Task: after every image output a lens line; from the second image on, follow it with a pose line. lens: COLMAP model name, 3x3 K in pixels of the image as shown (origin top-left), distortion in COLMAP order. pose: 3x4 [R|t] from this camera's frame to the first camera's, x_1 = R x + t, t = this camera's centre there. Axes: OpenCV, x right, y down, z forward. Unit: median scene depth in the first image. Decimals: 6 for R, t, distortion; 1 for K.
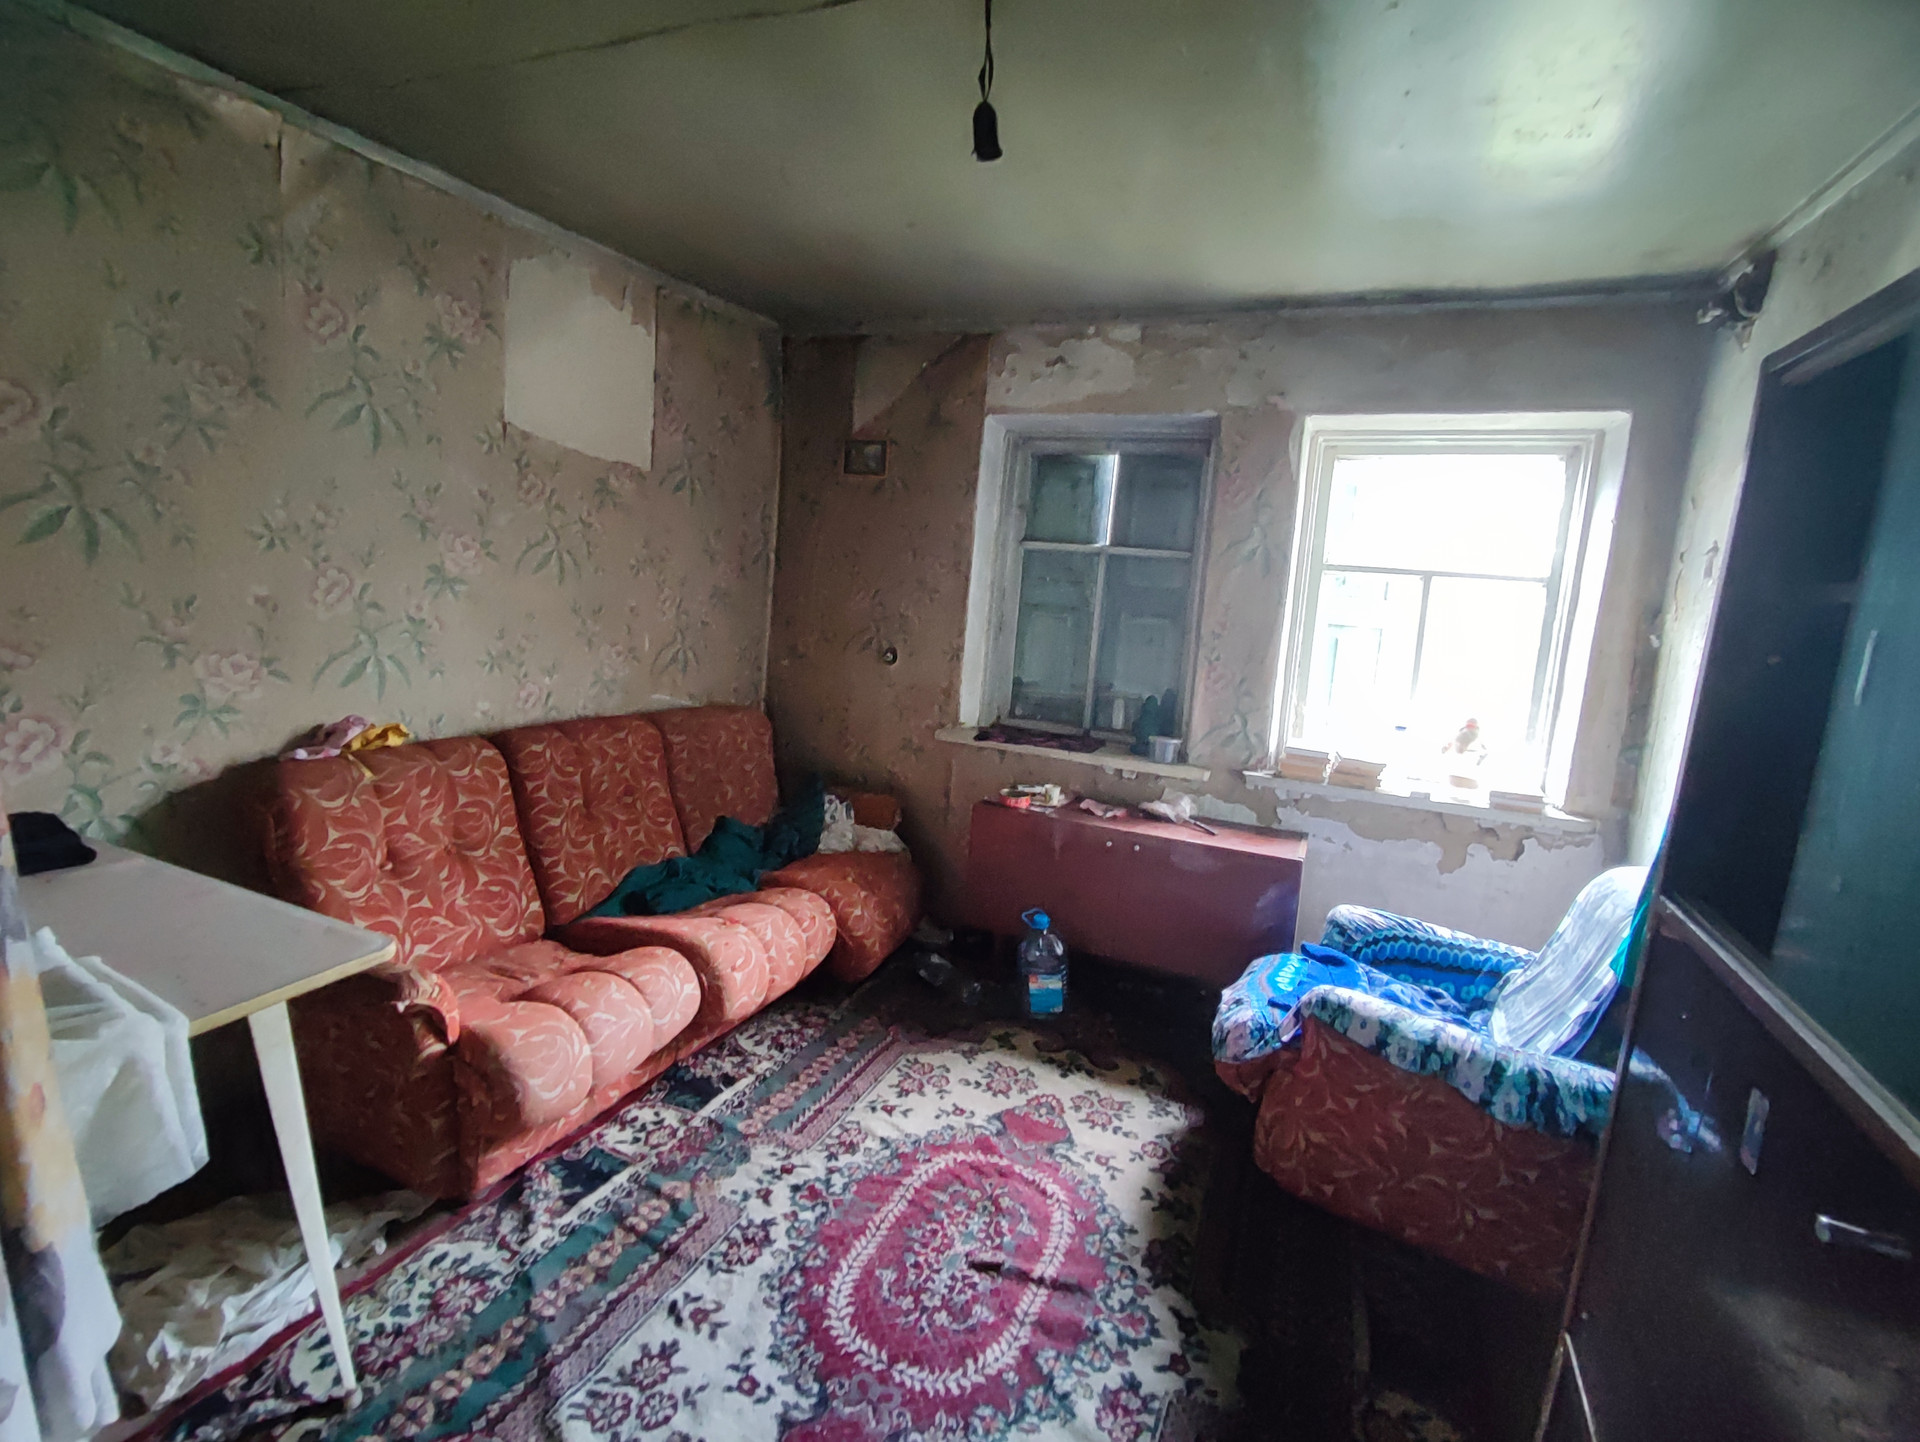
lens RADIAL K [[835.2, 0, 960.0], [0, 835.2, 721.0], [0, 0, 1]] dist [0.002139, 0.000189]
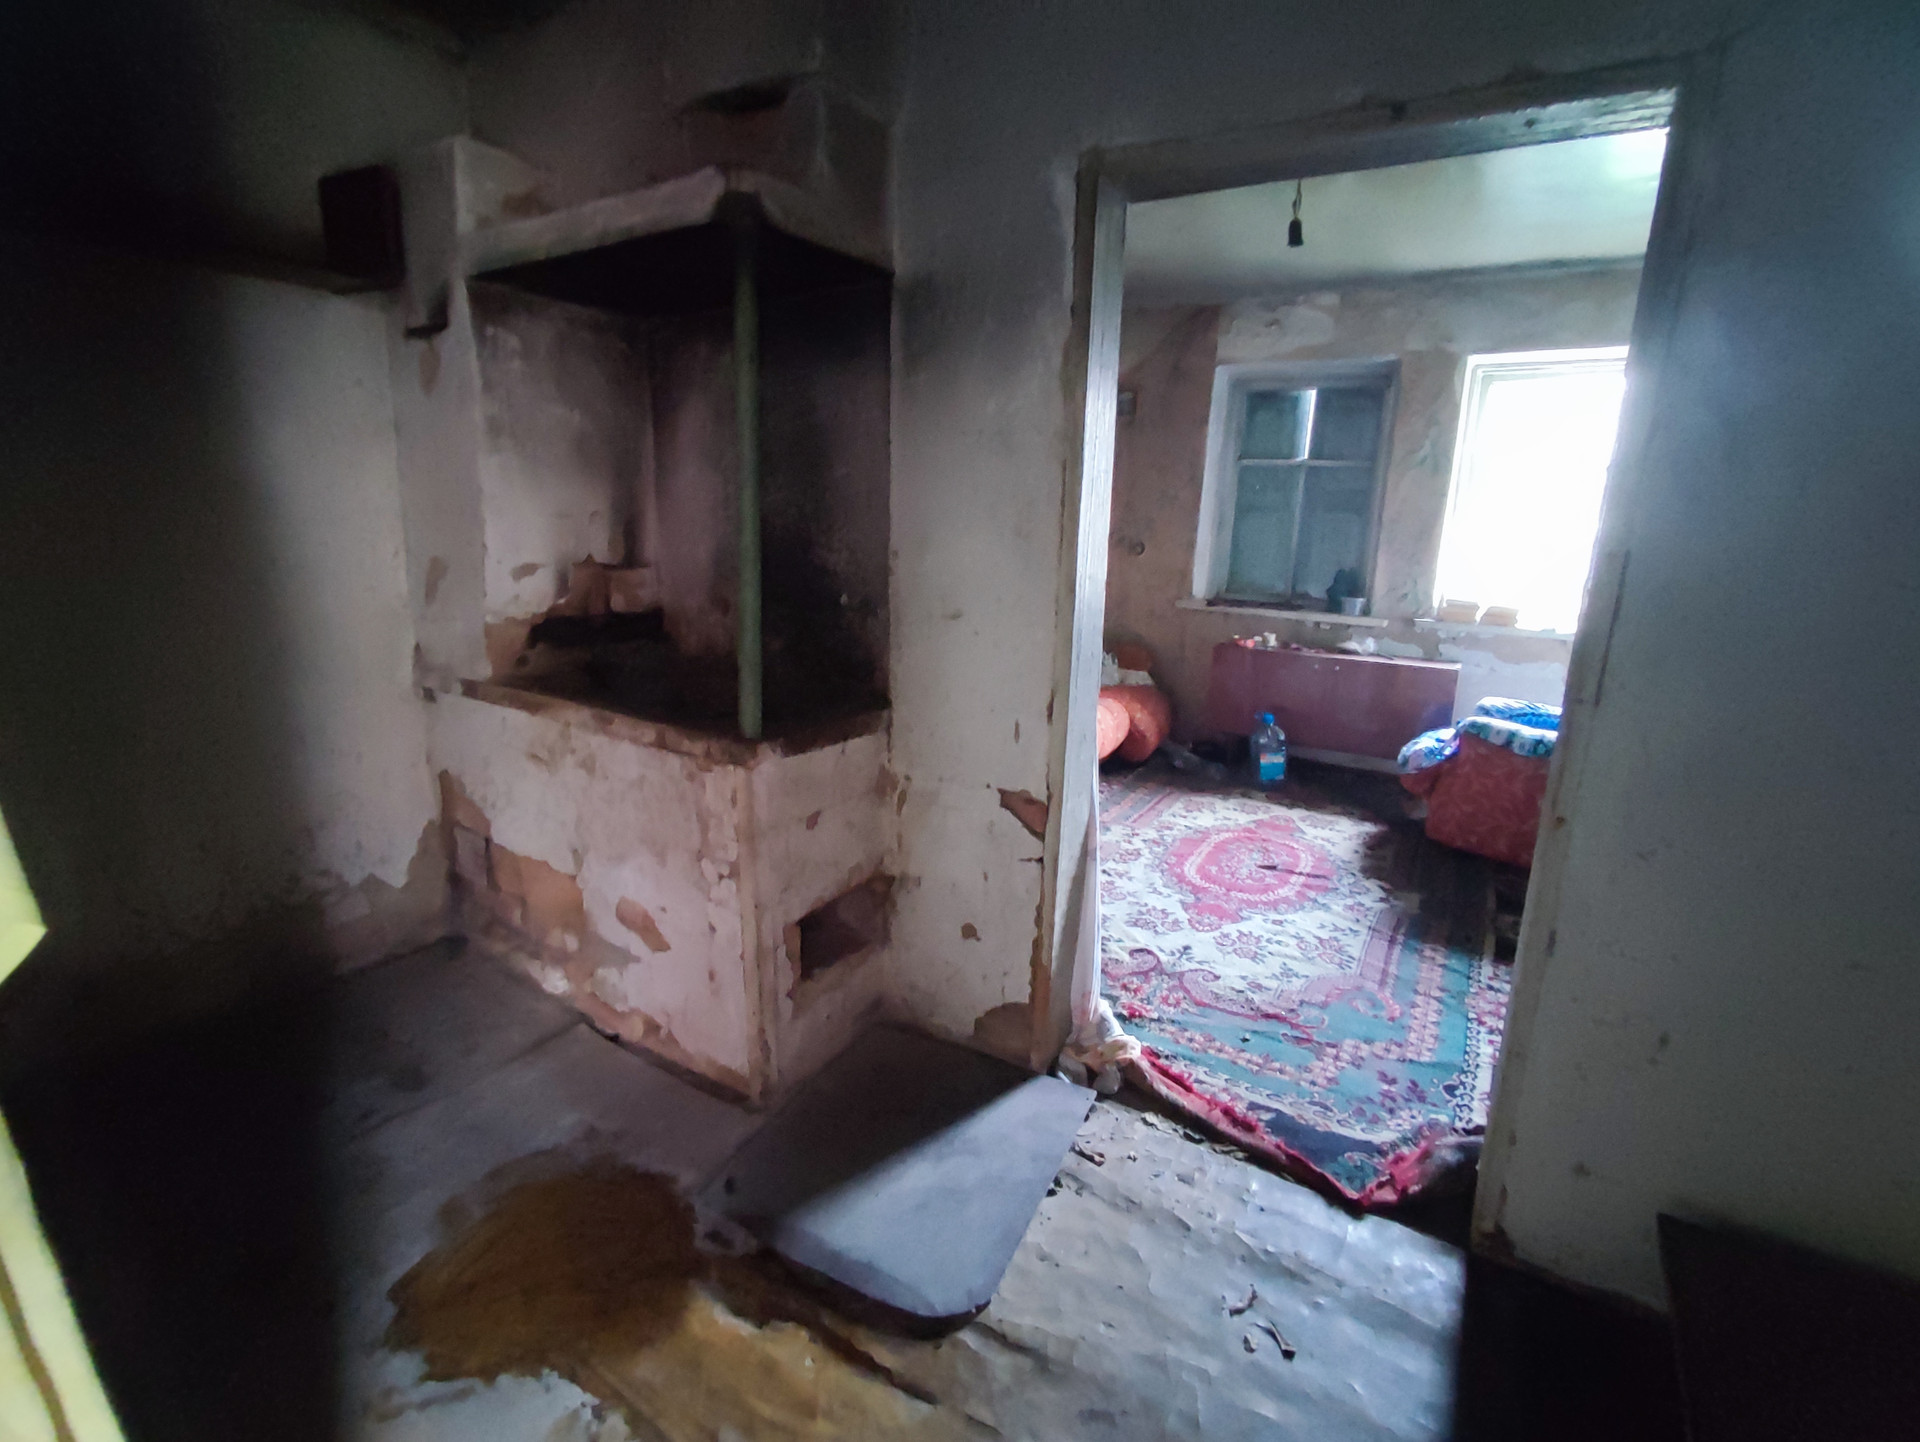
lens RADIAL K [[857.7, 0, 960.0], [0, 857.7, 721.0], [0, 0, 1]] dist [0.002010, 0.000270]
pose [[0.991800, -0.006901, -0.127614, -0.253626], [0.015214, 0.997816, 0.064277, 0.140047], [0.126892, -0.065692, 0.989739, -0.578582]]
